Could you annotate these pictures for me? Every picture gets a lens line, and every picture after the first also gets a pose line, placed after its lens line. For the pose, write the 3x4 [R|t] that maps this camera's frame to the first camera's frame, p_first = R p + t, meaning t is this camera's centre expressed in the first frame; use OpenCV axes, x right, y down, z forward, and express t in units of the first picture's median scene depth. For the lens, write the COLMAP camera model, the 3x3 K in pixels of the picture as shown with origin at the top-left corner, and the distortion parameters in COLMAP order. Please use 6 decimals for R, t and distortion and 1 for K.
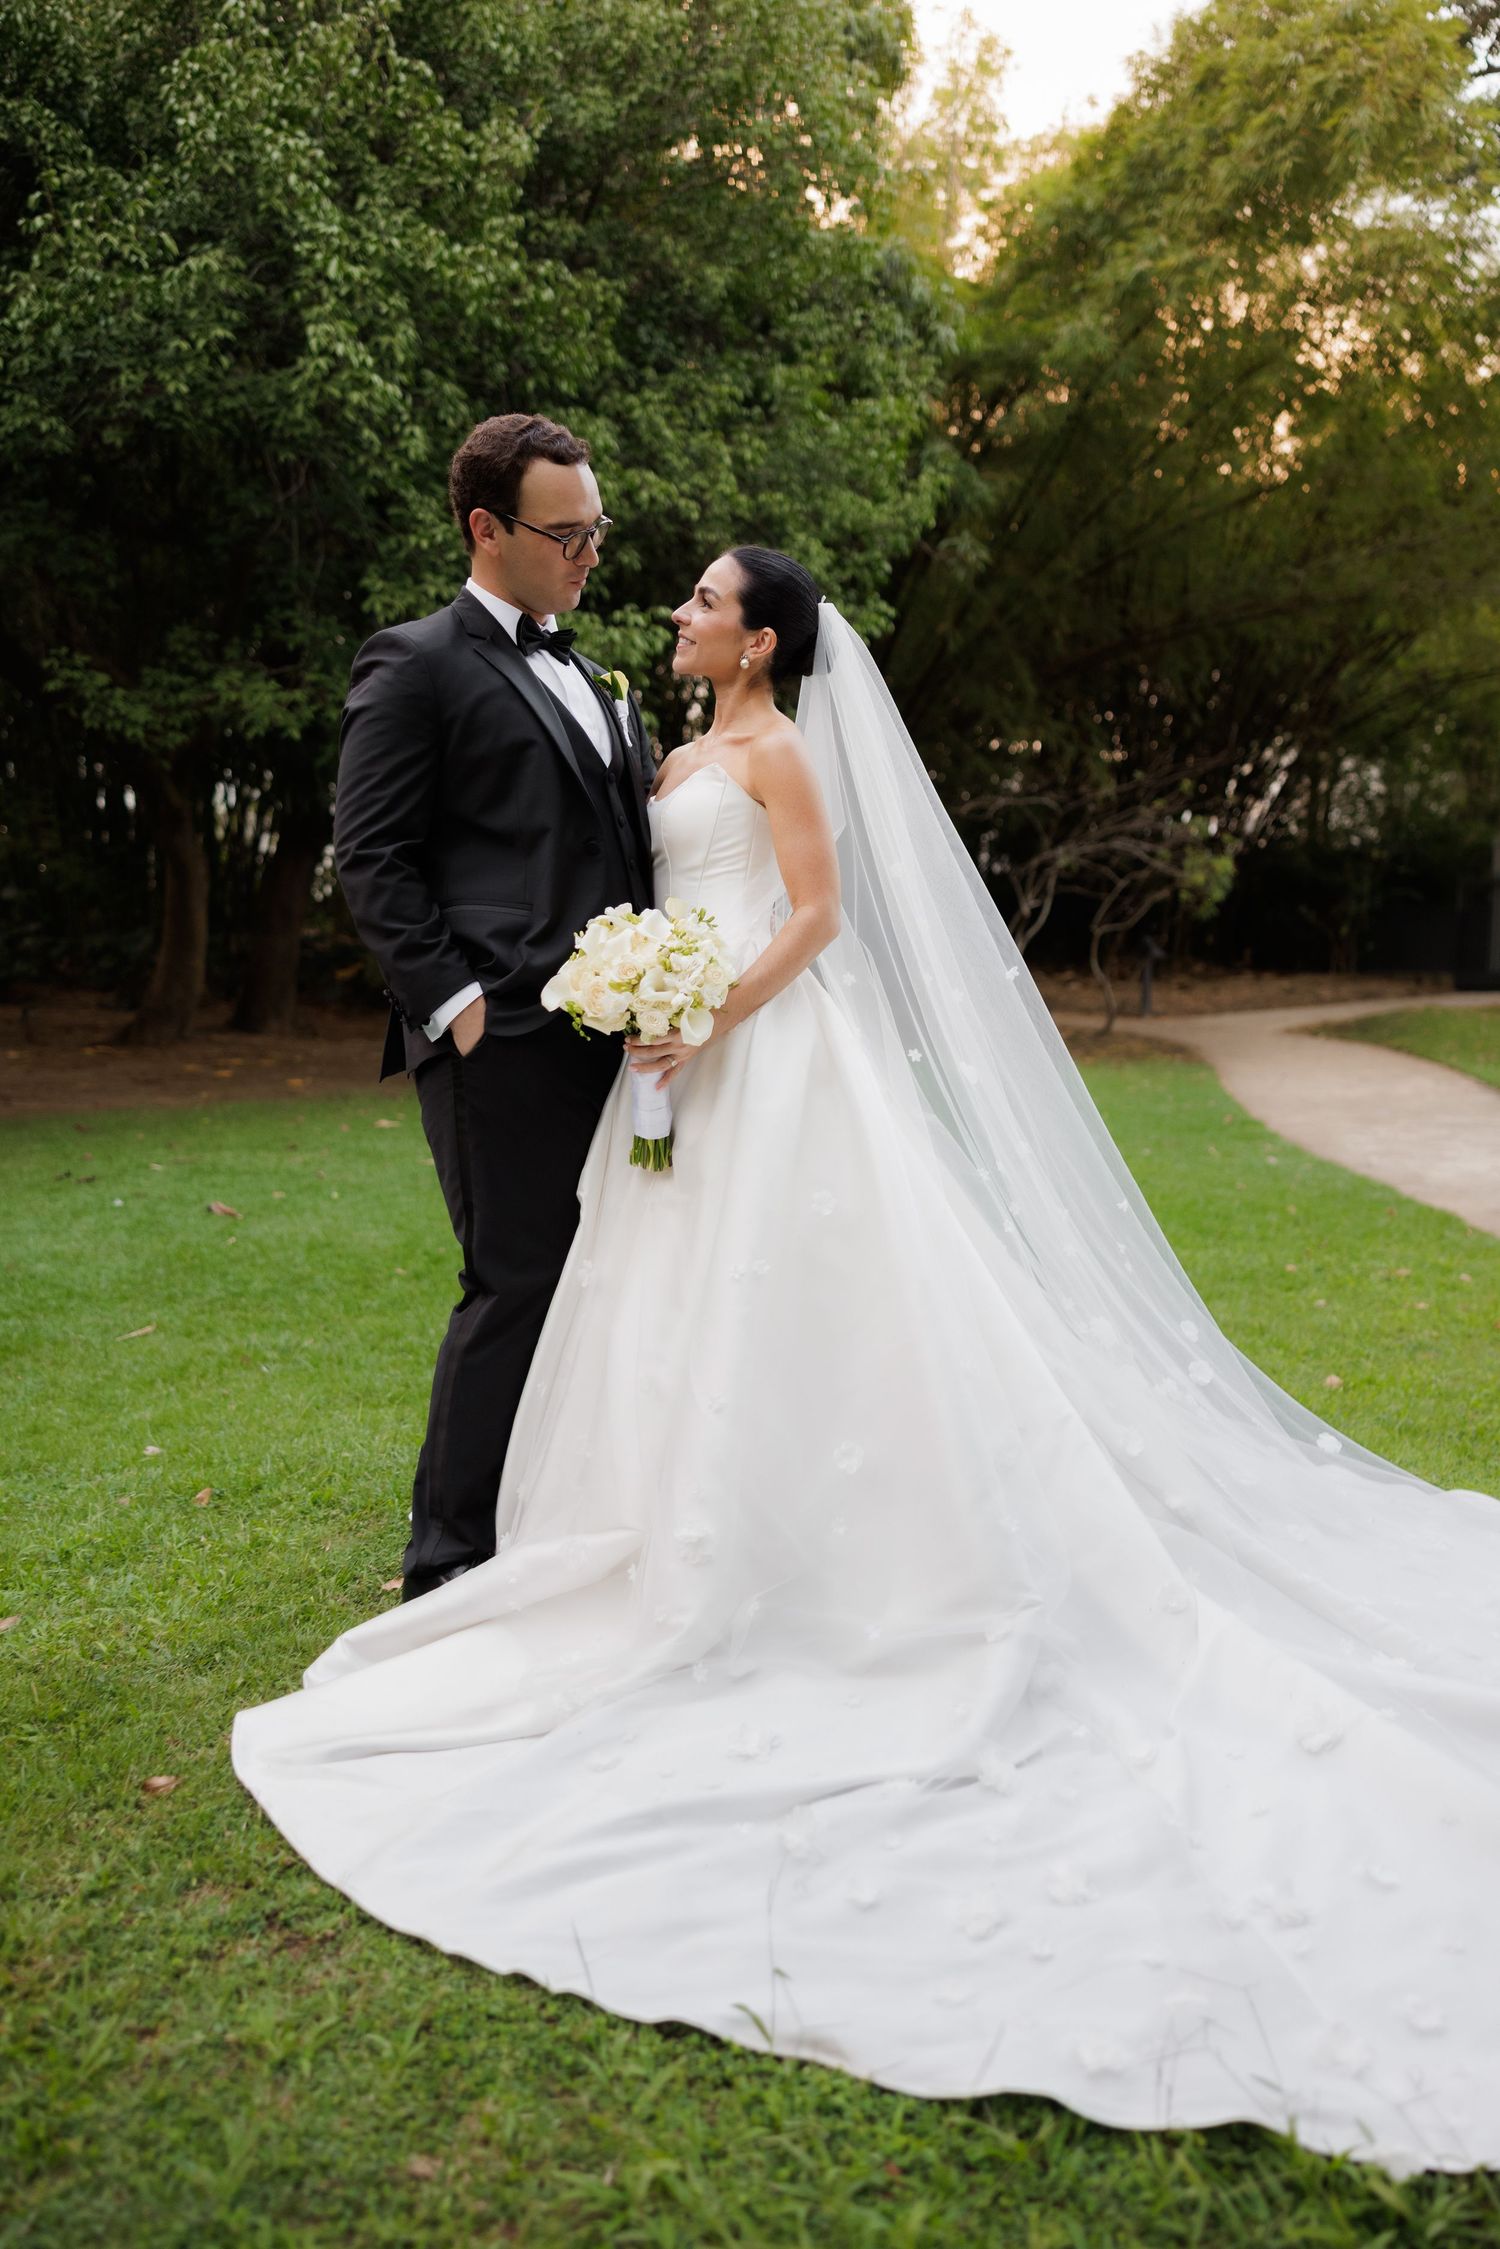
lens RADIAL K [[1799.8, 0, 783.6], [0, 1799.8, 1122.8], [0, 0, 1]] dist [0.017399, -0.002229]
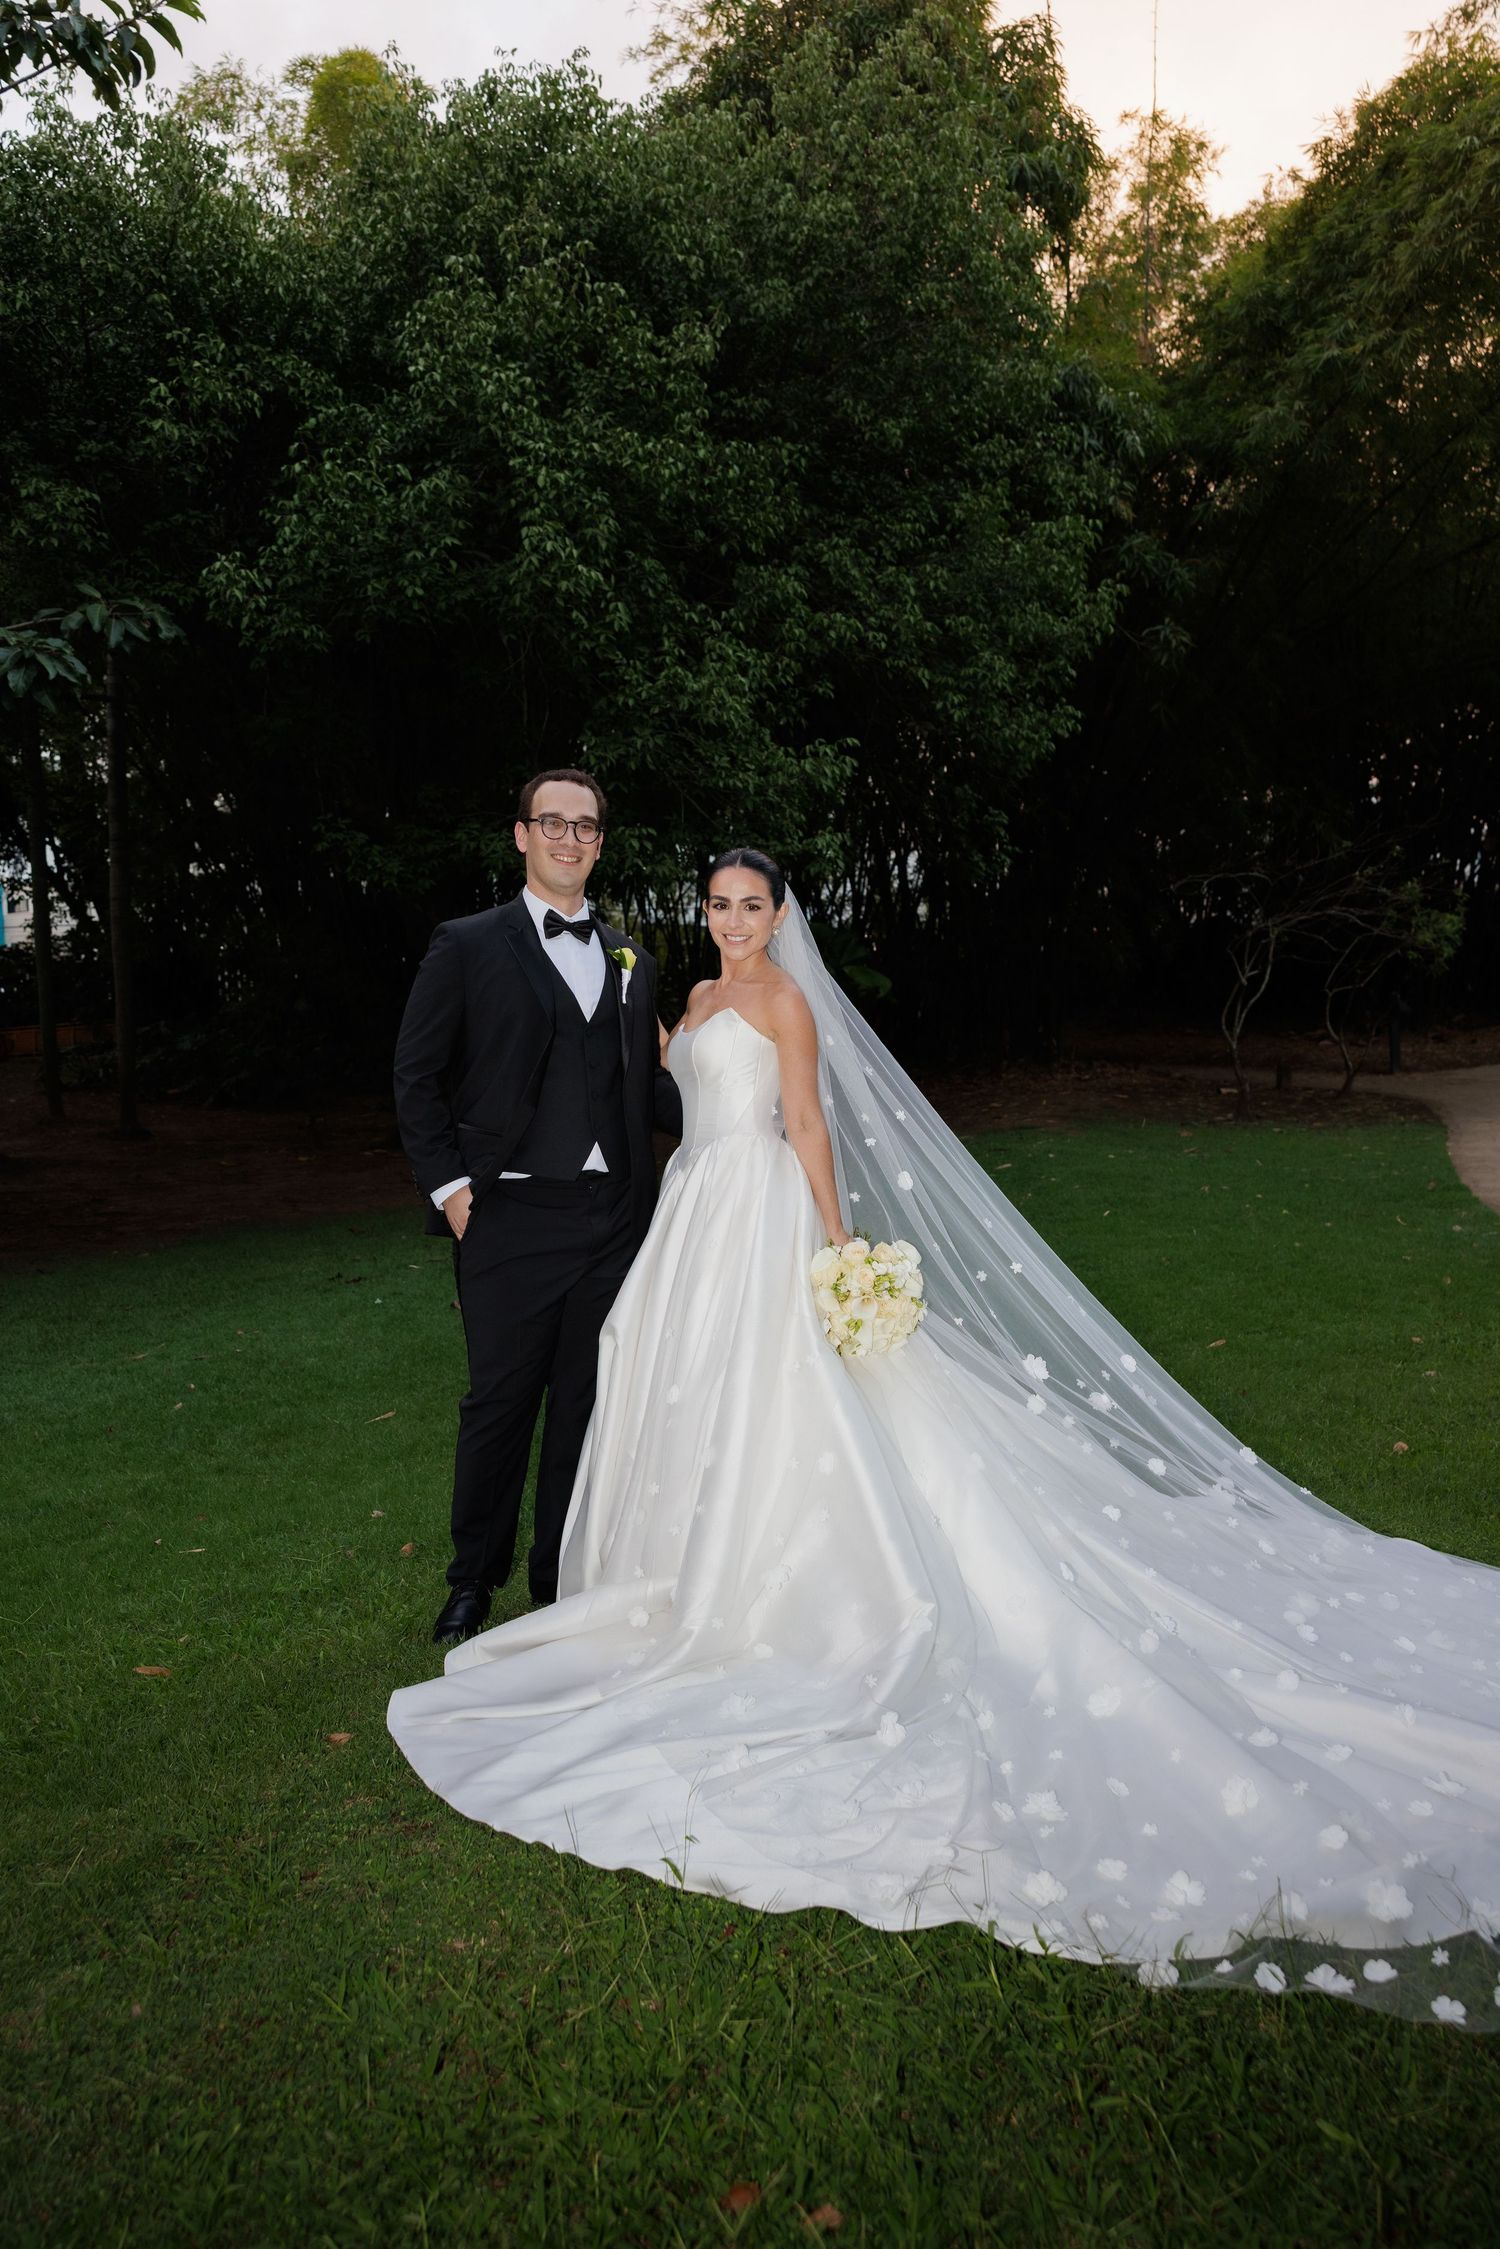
lens RADIAL K [[1799.8, 0, 775.9], [0, 1799.8, 1121.6], [0, 0, 1]] dist [0.017399, -0.002229]
pose [[0.987612, -0.038630, -0.152086, 0.048541], [0.032915, 0.998661, -0.039921, -0.012541], [0.153424, 0.034420, 0.987561, -0.080816]]
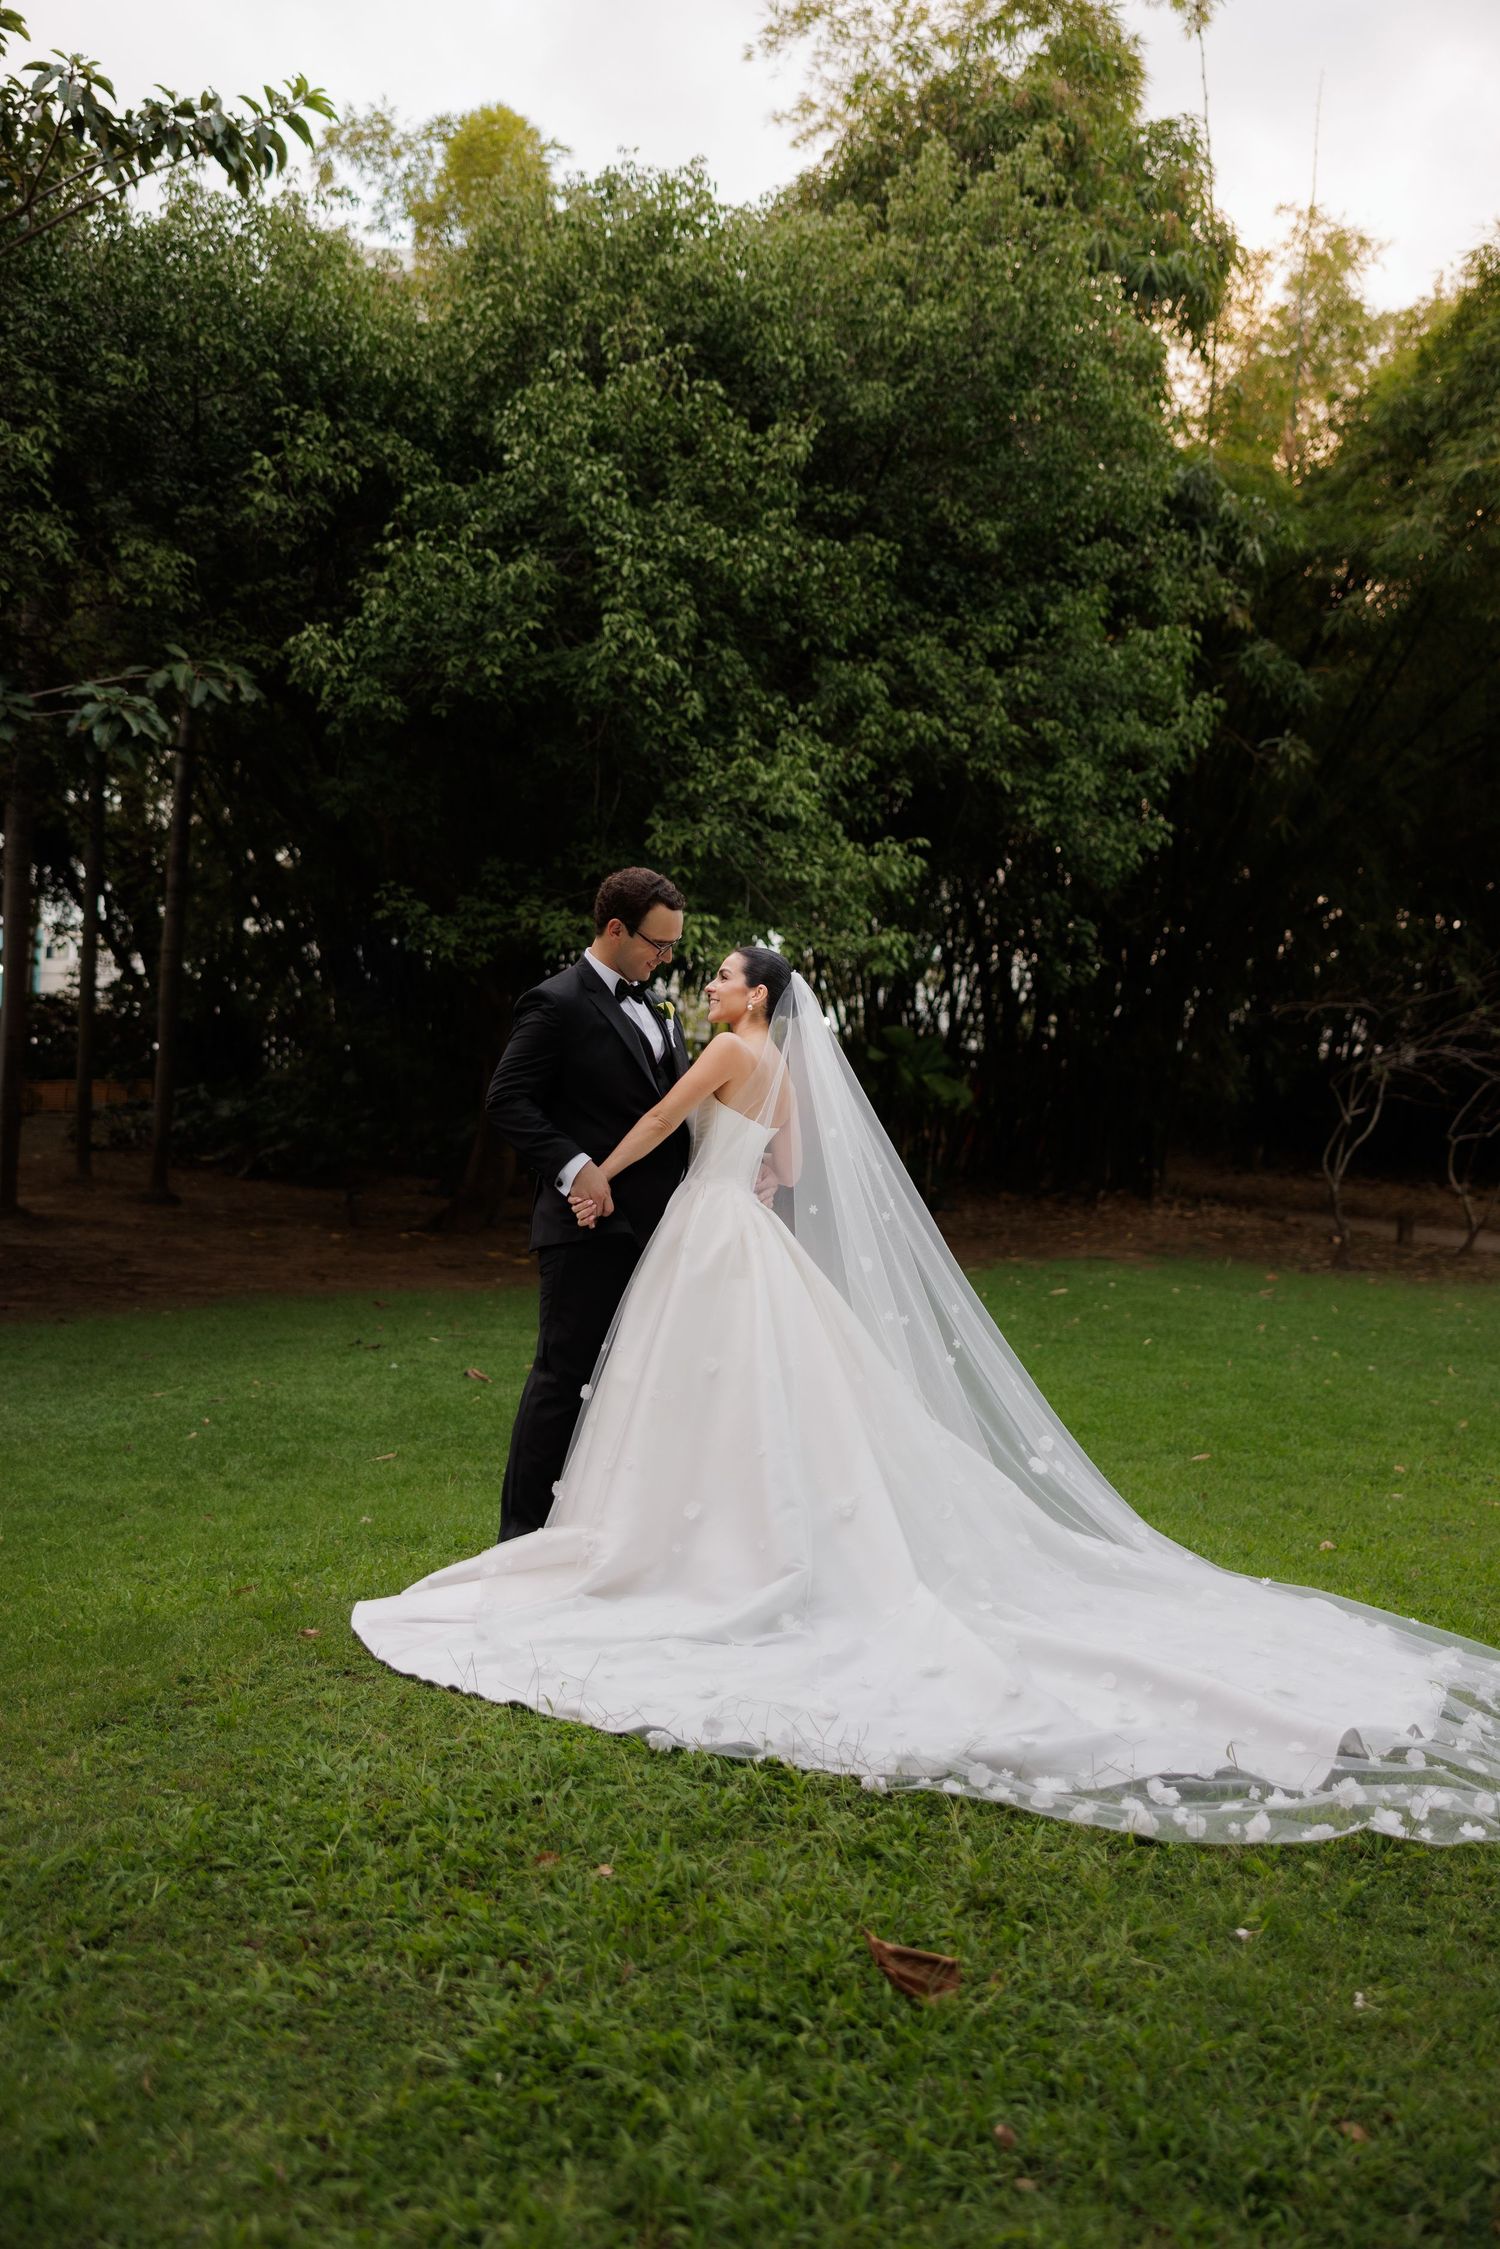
lens RADIAL K [[2016.2, 0, 769.8], [0, 2016.2, 1086.3], [0, 0, 1]] dist [0.064171, -0.073426]
pose [[0.979446, 0.016819, -0.201006, 0.095523], [-0.041381, 0.992076, -0.118629, 0.008176], [0.197418, 0.124508, 0.972381, -0.181289]]
